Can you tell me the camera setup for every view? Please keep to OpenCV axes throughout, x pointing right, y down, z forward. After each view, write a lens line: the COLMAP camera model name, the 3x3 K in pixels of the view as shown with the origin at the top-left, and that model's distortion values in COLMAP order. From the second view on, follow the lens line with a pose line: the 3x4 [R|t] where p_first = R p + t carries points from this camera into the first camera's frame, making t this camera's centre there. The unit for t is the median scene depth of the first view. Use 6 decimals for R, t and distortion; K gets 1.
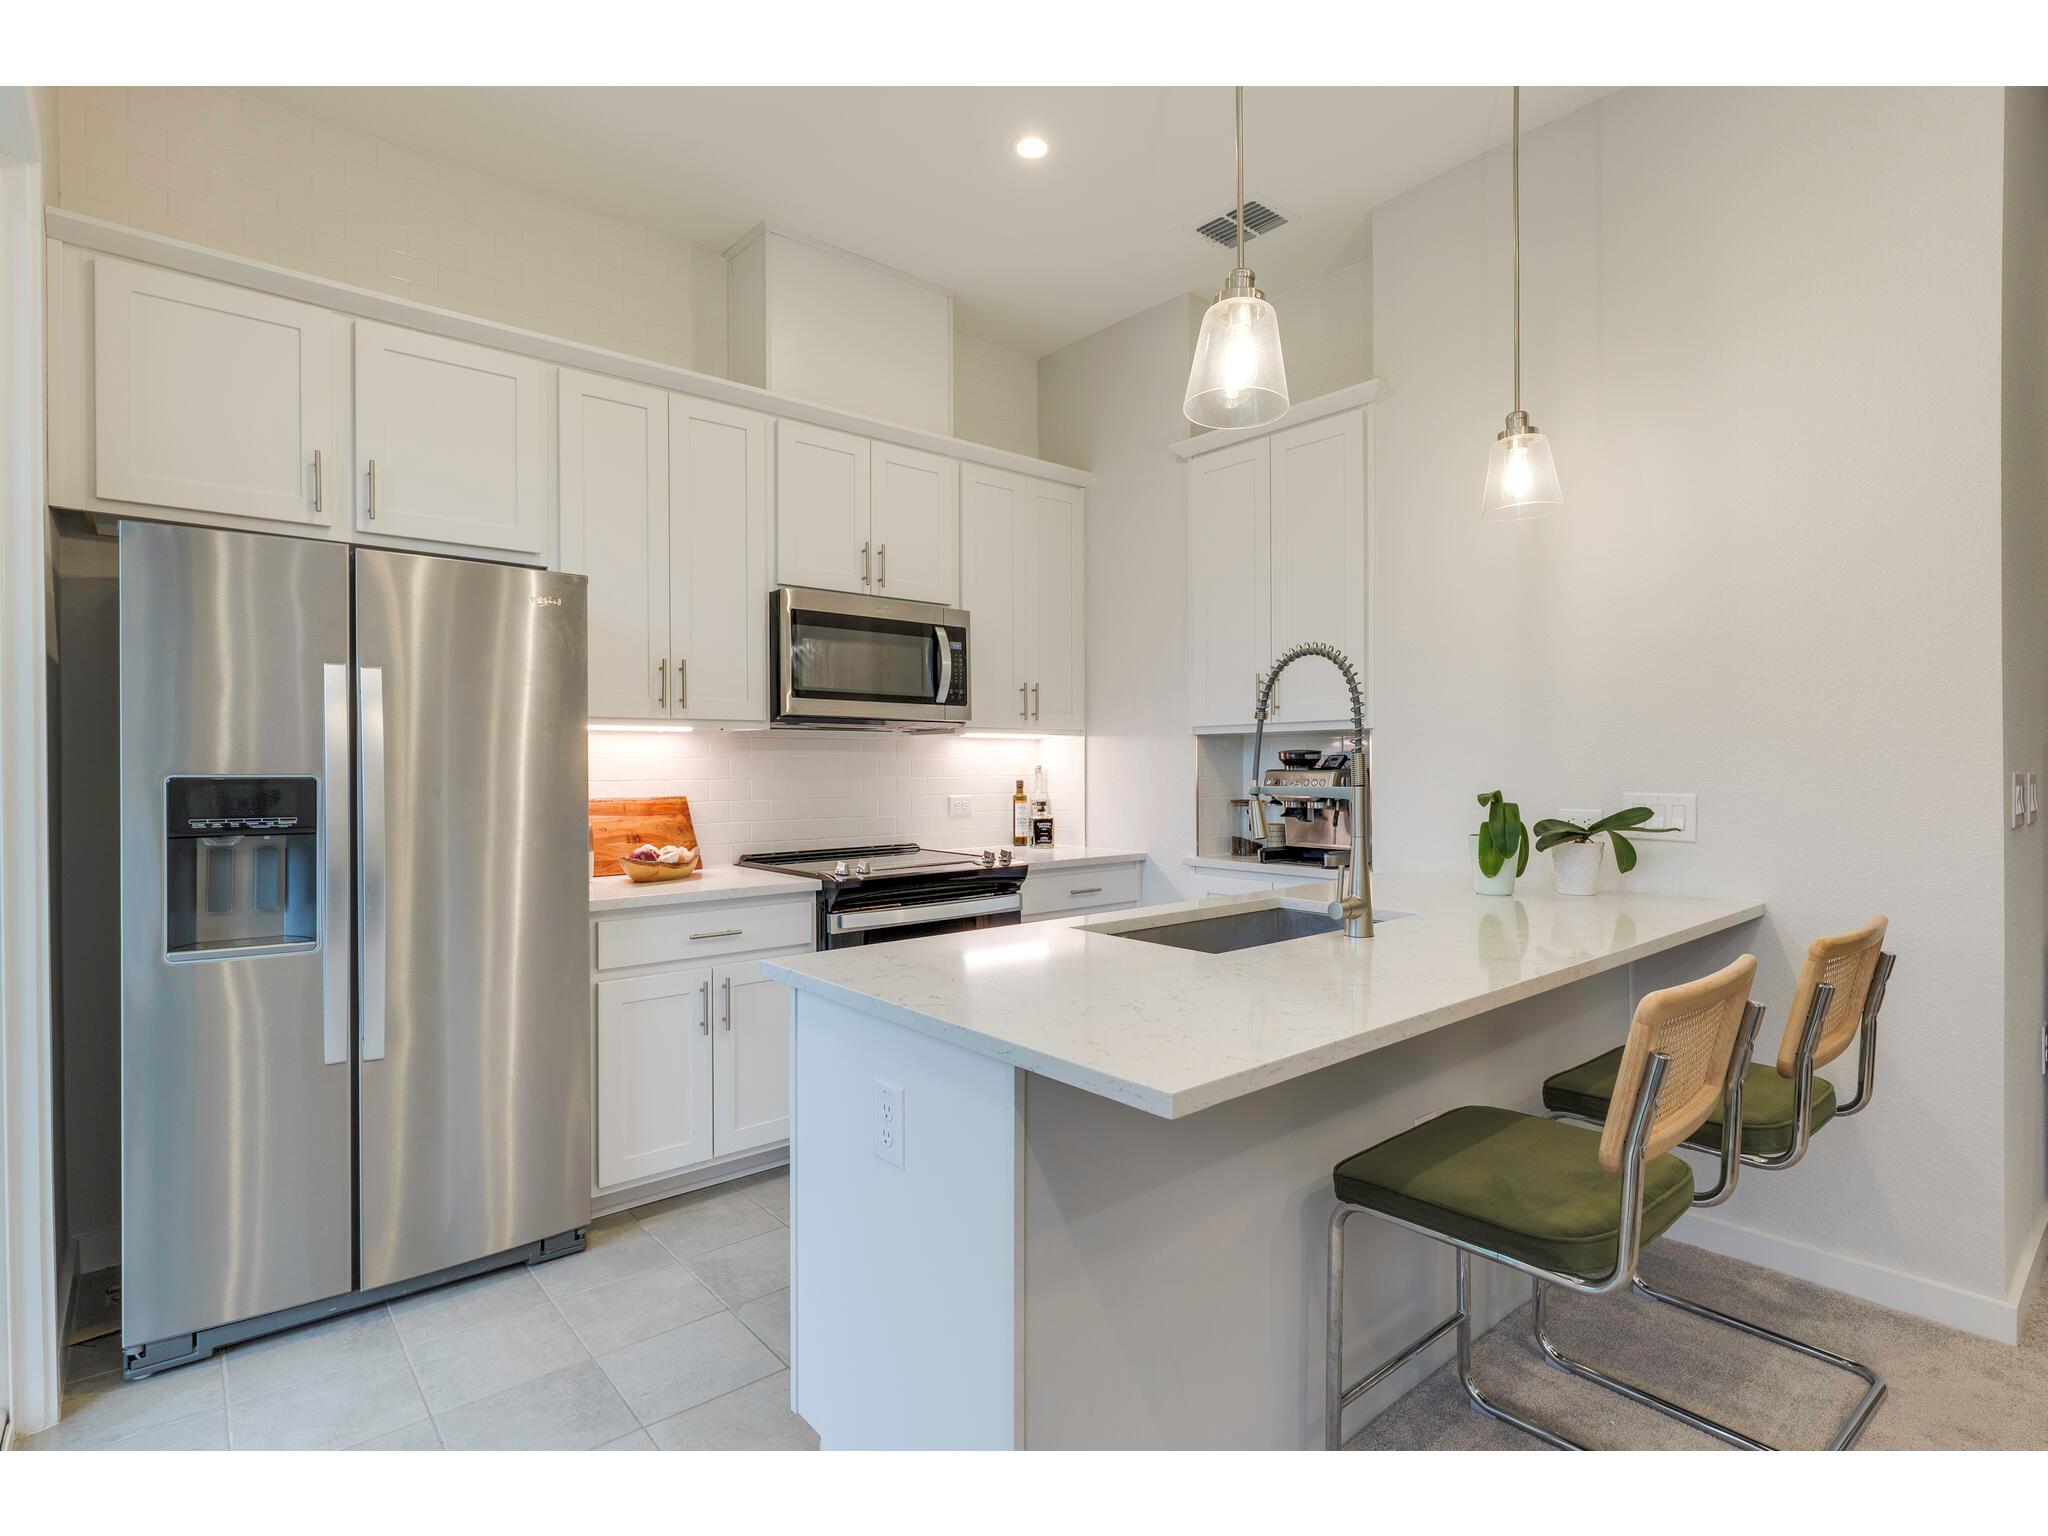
lens RADIAL K [[1014.8, 0, 1024.8], [0, 1014.8, 767.4], [0, 0, 1]] dist [0.000059, 0.000055]
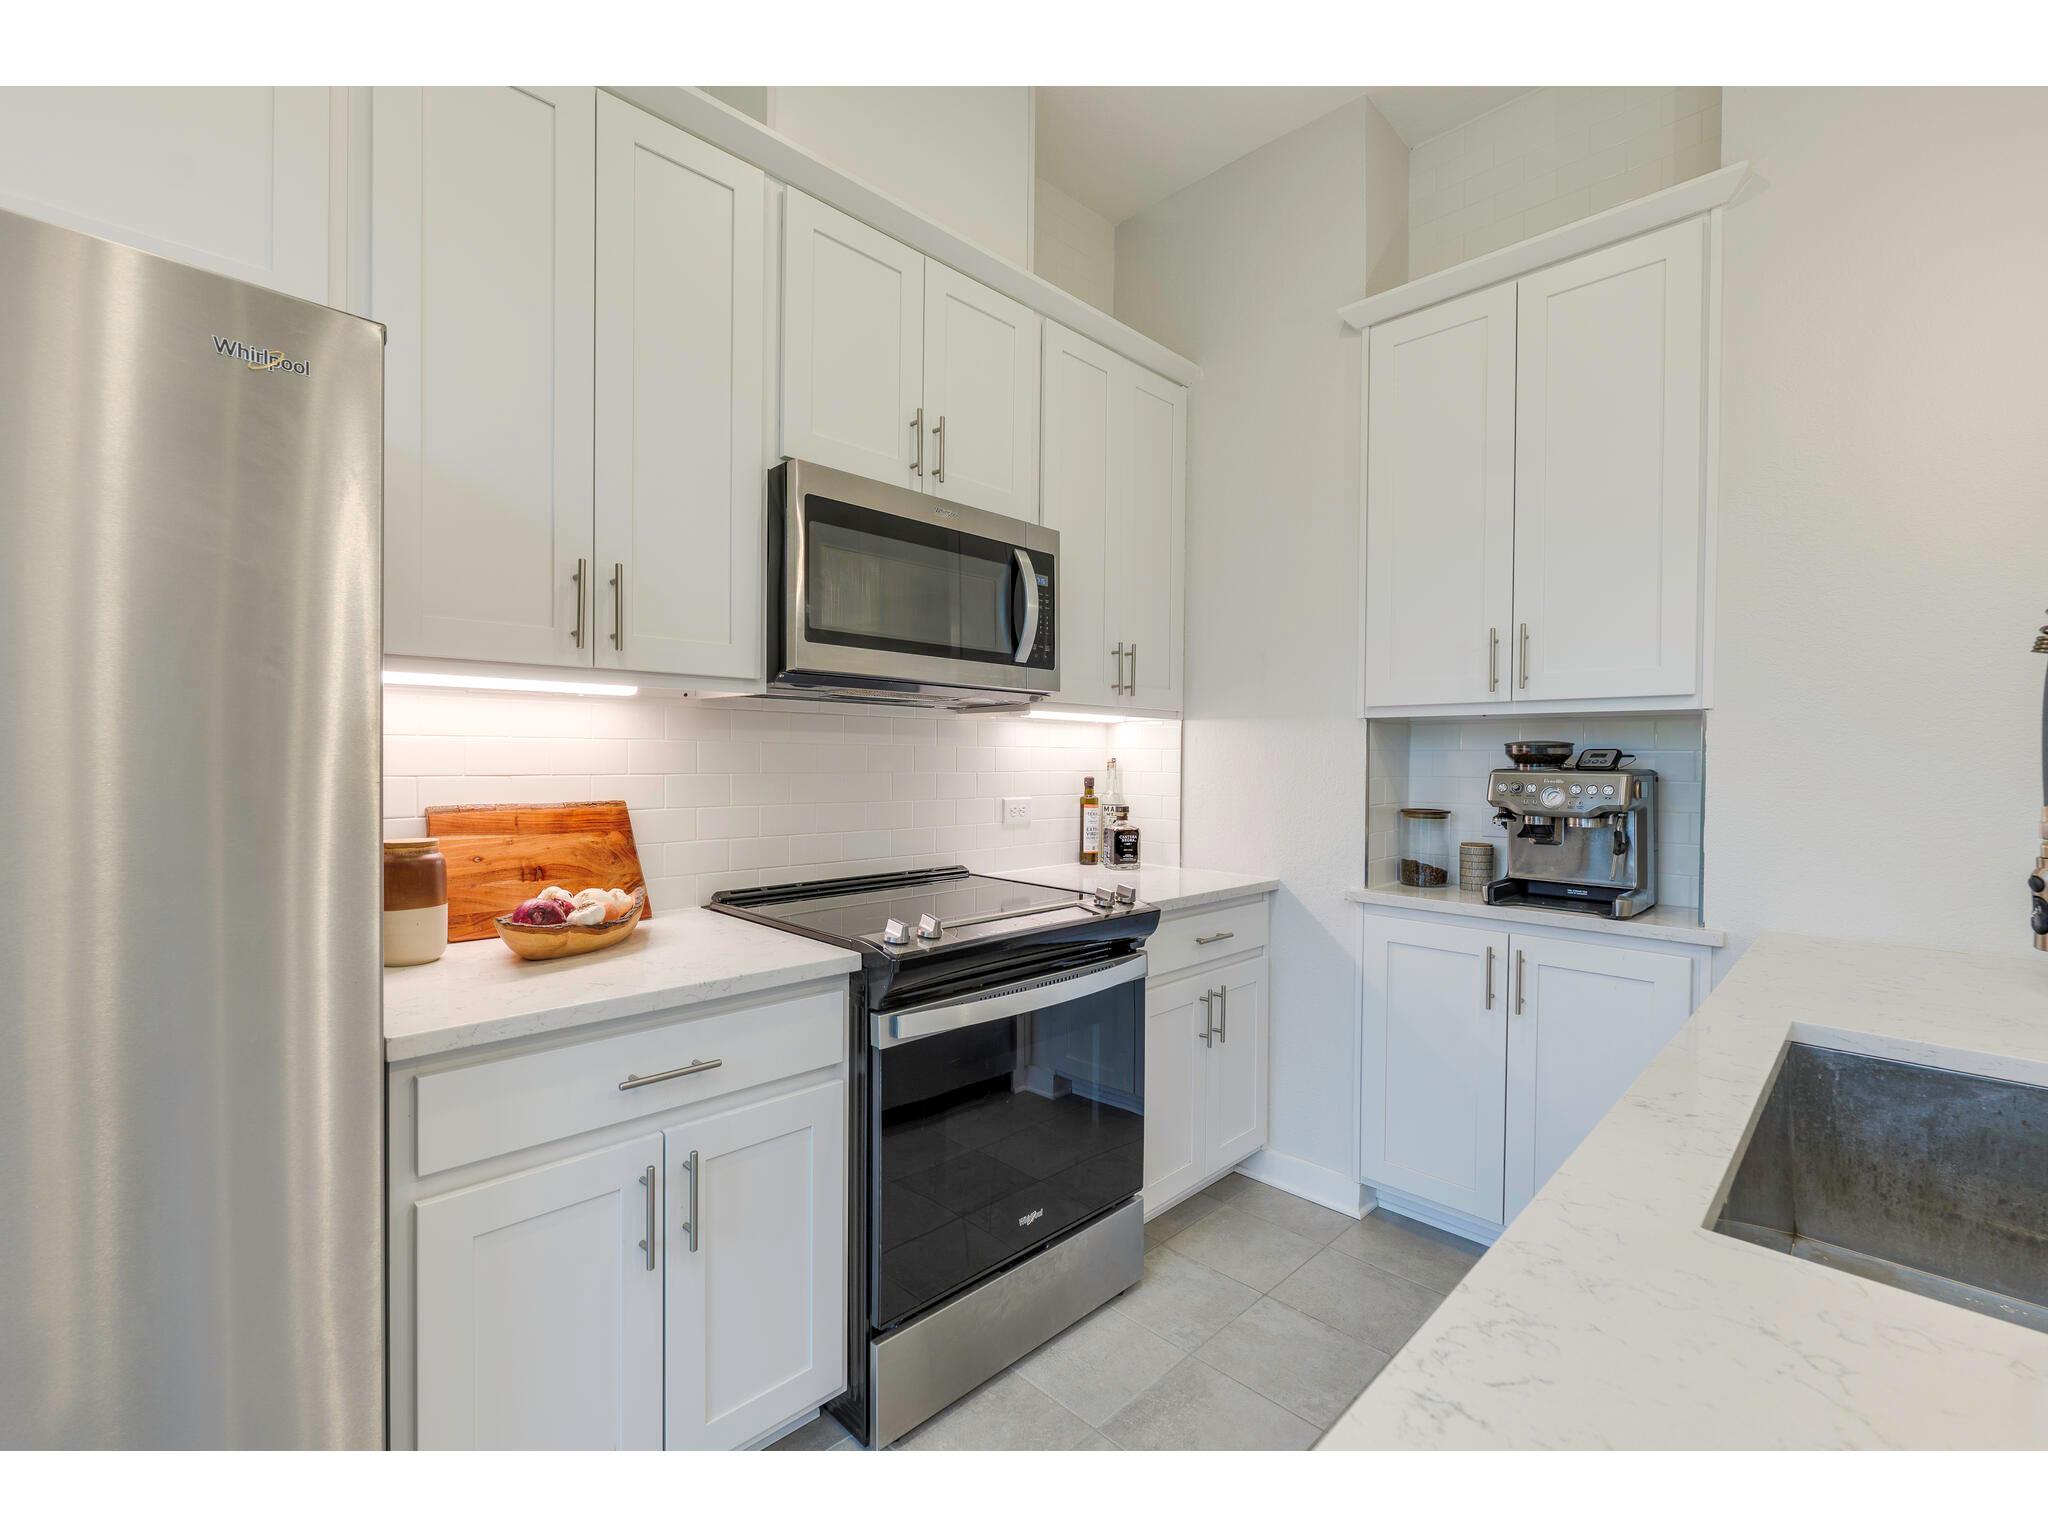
lens RADIAL K [[887.3, 0, 1022.4], [0, 887.3, 766.2], [0, 0, 1]] dist [-0.002712, -0.000044]
pose [[0.997120, 0.012442, 0.074816, -0.128132], [-0.013087, 0.999881, 0.008142, -0.000520], [-0.074705, -0.009097, 0.997164, 0.426114]]
